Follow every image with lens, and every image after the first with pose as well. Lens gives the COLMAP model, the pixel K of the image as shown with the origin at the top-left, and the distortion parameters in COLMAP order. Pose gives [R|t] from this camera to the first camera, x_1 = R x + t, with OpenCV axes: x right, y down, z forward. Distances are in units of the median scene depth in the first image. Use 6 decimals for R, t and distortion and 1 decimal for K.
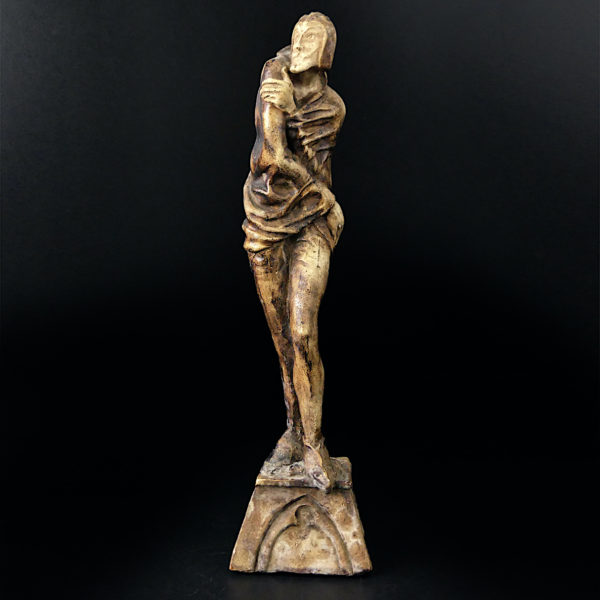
lens RADIAL K [[986.6, 0, 300.0], [0, 986.6, 300.0], [0, 0, 1]] dist [-0.053637, -0.013664]
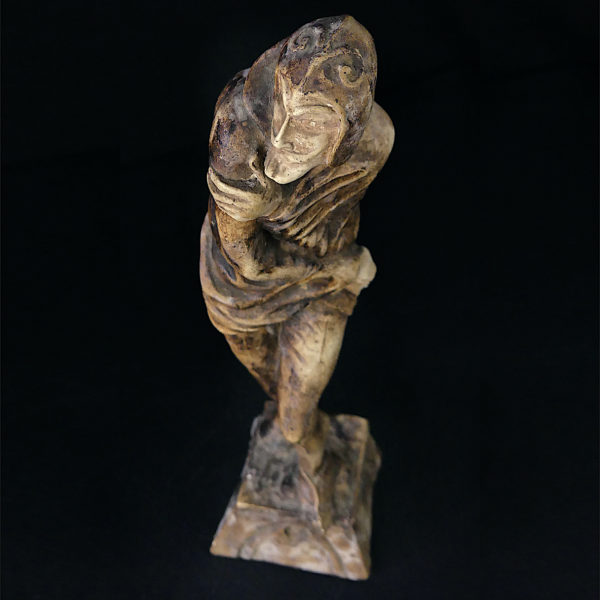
lens RADIAL K [[941.8, 0, 300.0], [0, 941.8, 300.0], [0, 0, 1]] dist [-0.044590, -0.048580]
pose [[0.989804, 0.119117, -0.078101, 0.047503], [-0.013118, 0.622215, 0.782736, -0.529081], [0.141833, -0.773731, 0.617433, 0.662210]]
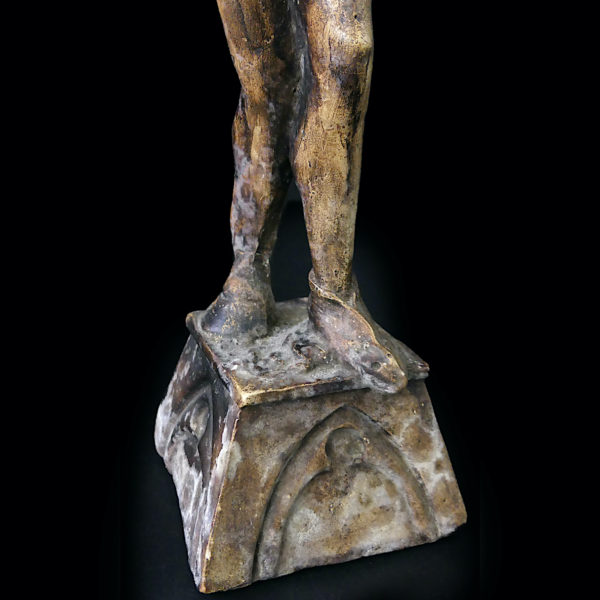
lens RADIAL K [[941.8, 0, 300.0], [0, 941.8, 300.0], [0, 0, 1]] dist [-0.044590, -0.048580]
pose [[0.905211, -0.137904, 0.401964, -0.183992], [0.011272, 0.953342, 0.301683, 0.017126], [-0.424813, -0.268556, 0.864530, 0.643062]]
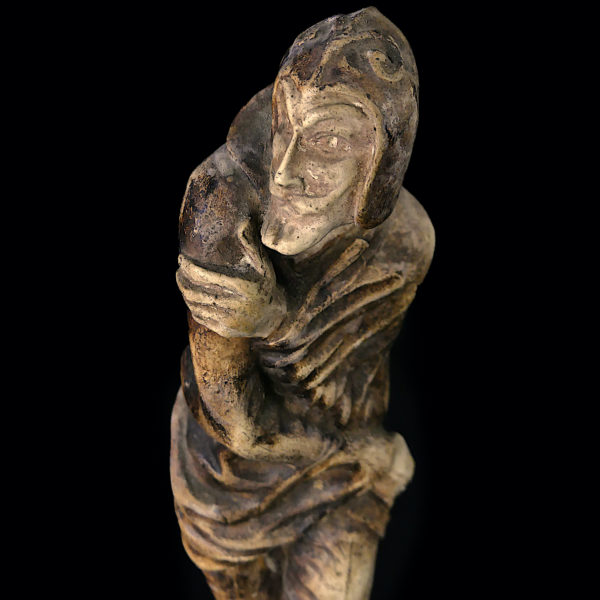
lens RADIAL K [[880.6, 0, 317.5], [0, 880.6, 300.1], [0, 0, 1]] dist [-0.061460, -0.052496]
pose [[0.997126, 0.038102, -0.065480, 0.026015], [-0.001552, 0.874414, 0.485178, -0.342217], [0.075743, -0.483682, 0.871960, 0.730416]]
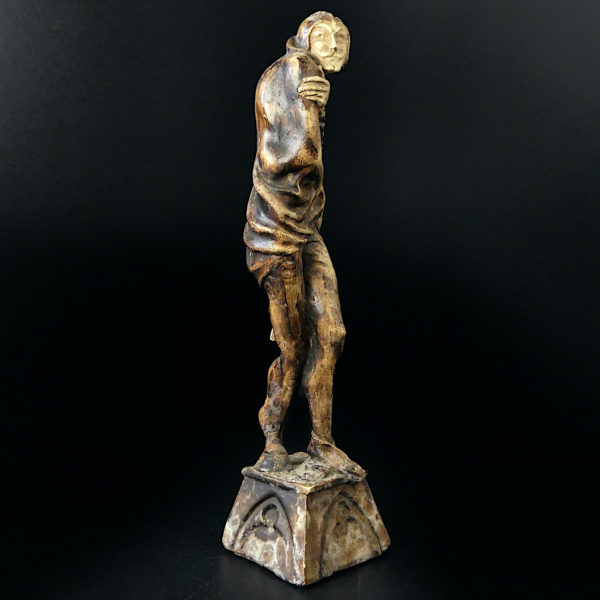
lens RADIAL K [[986.6, 0, 300.0], [0, 986.6, 300.0], [0, 0, 1]] dist [-0.053637, -0.013664]
pose [[0.646106, -0.092137, 0.757666, -0.775118], [0.067885, 0.995690, 0.063192, -0.065768], [-0.760223, 0.010605, 0.649576, 0.372090]]
